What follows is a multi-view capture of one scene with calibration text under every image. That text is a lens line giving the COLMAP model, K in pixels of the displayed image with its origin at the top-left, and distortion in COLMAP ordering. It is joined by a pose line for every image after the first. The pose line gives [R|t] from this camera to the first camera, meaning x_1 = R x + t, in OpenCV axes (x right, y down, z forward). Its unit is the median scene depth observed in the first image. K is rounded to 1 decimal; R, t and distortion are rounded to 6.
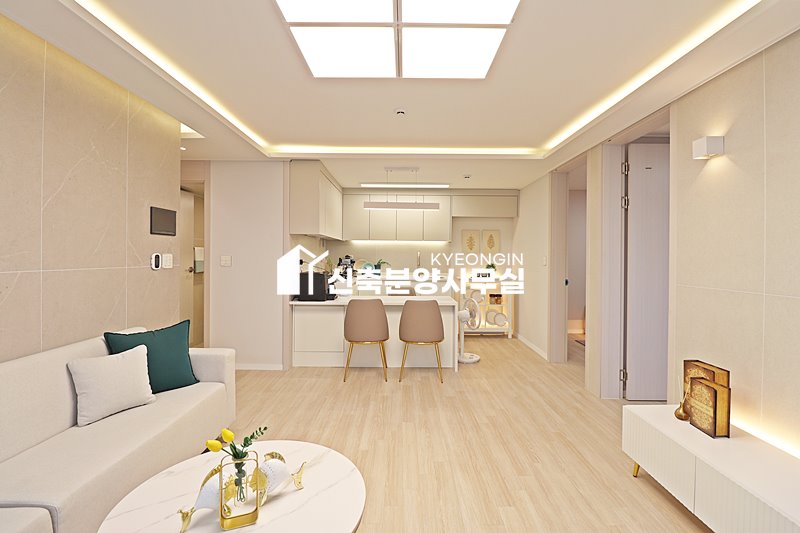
lens RADIAL K [[370.3, 0, 402.1], [0, 370.3, 257.3], [0, 0, 1]] dist [0.001444, -0.013735]
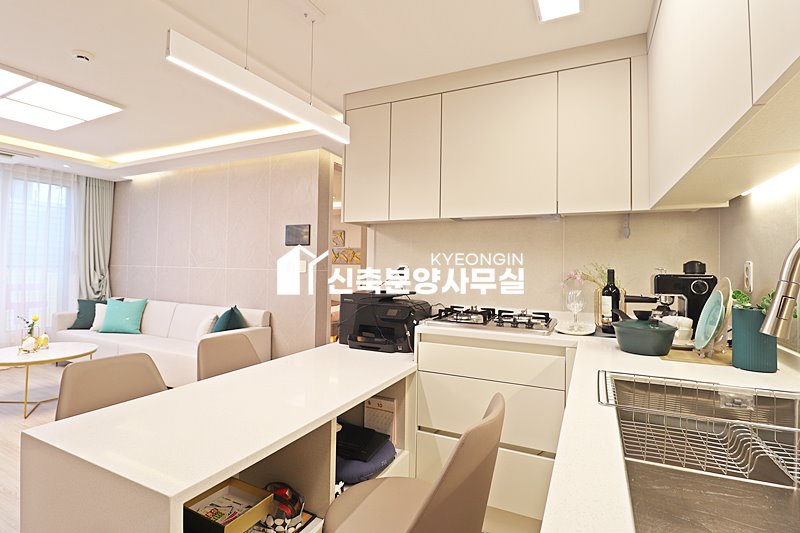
lens RADIAL K [[391.7, 0, 400.6], [0, 391.7, 258.1], [0, 0, 1]] dist [0.001939, -0.014893]
pose [[-0.439842, -0.034091, -0.897428, 0.358947], [-0.022505, 0.999384, -0.026934, 0.009499], [0.897793, 0.008350, -0.440339, 1.750666]]
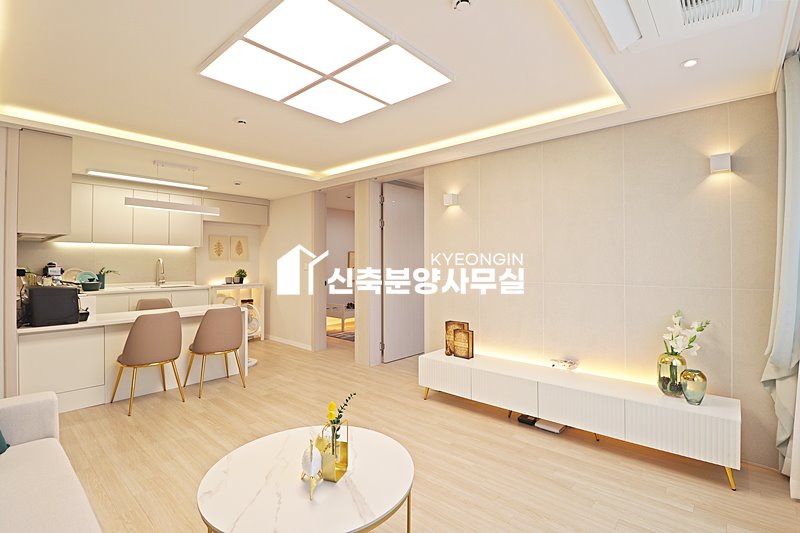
lens RADIAL K [[376.6, 0, 399.2], [0, 376.6, 259.2], [0, 0, 1]] dist [0.002355, -0.013578]
pose [[0.665785, -0.001628, 0.746142, -0.450664], [0.009269, 0.999939, -0.006089, -0.002721], [-0.746086, 0.010970, 0.665759, -0.007846]]
